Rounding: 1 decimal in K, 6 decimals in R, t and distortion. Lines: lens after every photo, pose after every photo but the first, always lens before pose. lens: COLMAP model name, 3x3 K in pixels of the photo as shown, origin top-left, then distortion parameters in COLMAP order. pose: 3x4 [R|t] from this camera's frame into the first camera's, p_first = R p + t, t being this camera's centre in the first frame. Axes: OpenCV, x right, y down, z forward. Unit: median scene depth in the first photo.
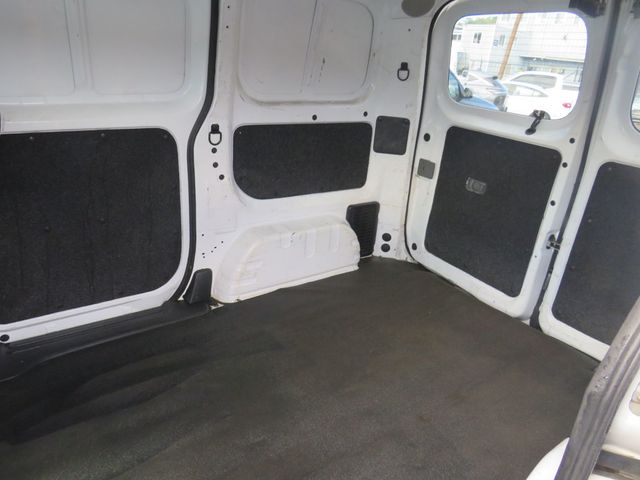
lens RADIAL K [[453.5, 0, 320.0], [0, 453.5, 240.0], [0, 0, 1]] dist [-0.008090, 0.000002]
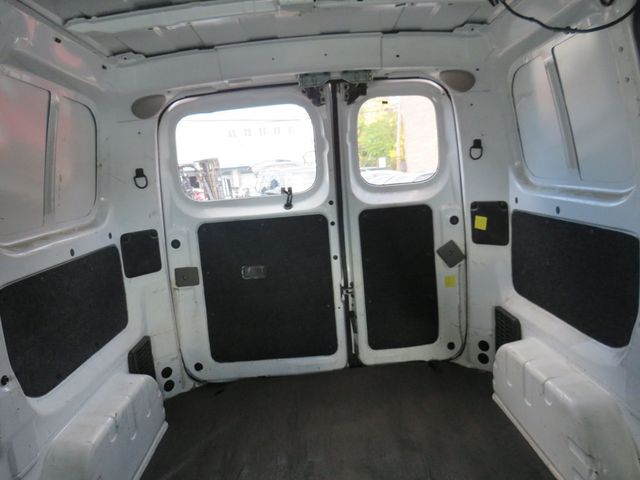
lens RADIAL K [[453.5, 0, 320.0], [0, 453.5, 240.0], [0, 0, 1]] dist [-0.008090, 0.000002]
pose [[0.534844, -0.249060, 0.807410, -0.337095], [0.440730, 0.897513, -0.015094, -0.096888], [-0.720901, 0.363923, 0.589798, 0.270420]]
